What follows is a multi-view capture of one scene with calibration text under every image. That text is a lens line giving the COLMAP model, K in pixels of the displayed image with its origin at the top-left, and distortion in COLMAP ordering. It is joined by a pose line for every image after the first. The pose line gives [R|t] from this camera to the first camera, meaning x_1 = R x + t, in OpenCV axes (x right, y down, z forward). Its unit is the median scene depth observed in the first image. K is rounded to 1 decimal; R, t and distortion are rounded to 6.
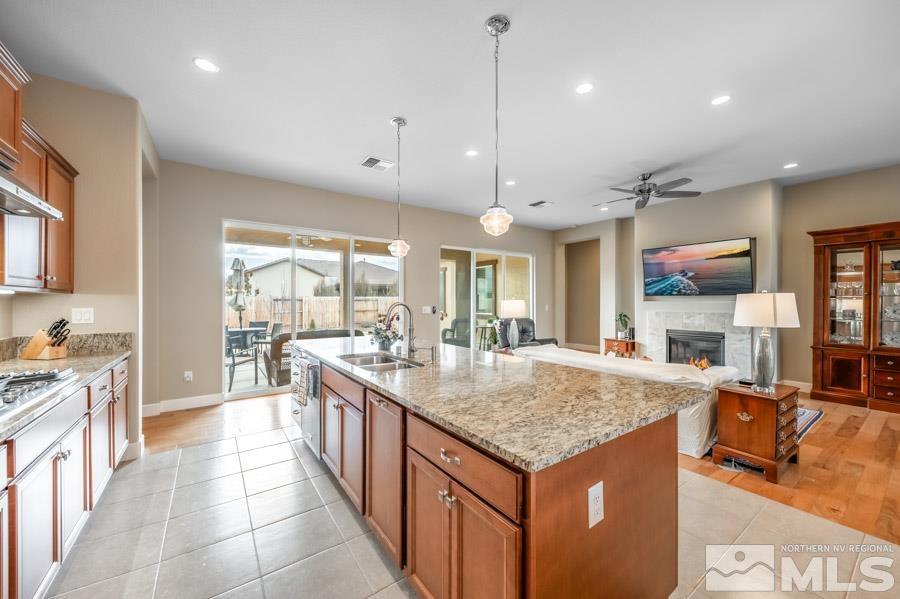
lens RADIAL K [[332.0, 0, 447.5], [0, 332.0, 302.6], [0, 0, 1]] dist [0.003675, -0.002489]
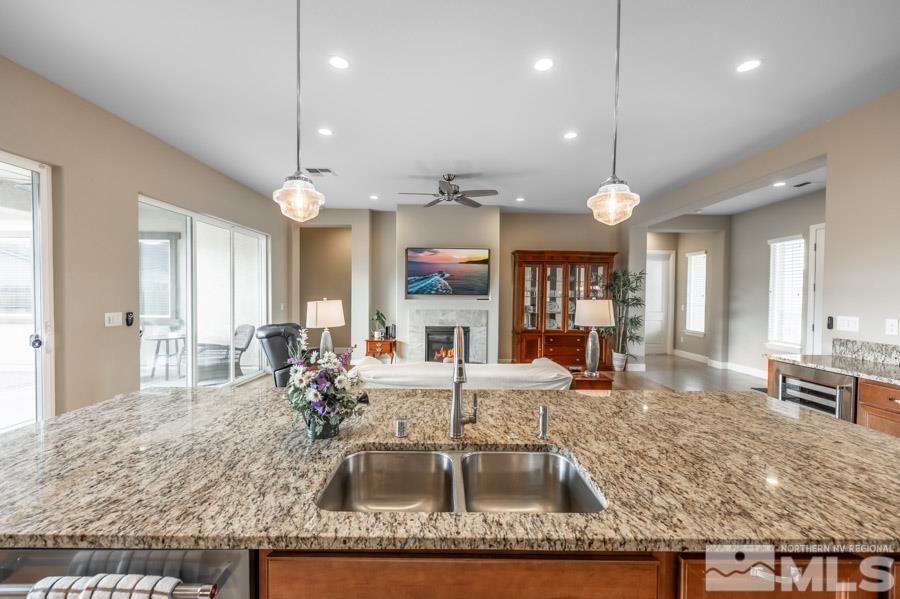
lens RADIAL K [[357.6, 0, 446.9], [0, 357.6, 298.8], [0, 0, 1]] dist [-0.003071, -0.000238]
pose [[0.568014, -0.005167, 0.823003, -0.234386], [-0.006378, 0.999923, 0.010679, -0.019440], [-0.822994, -0.011315, 0.567937, 0.308057]]
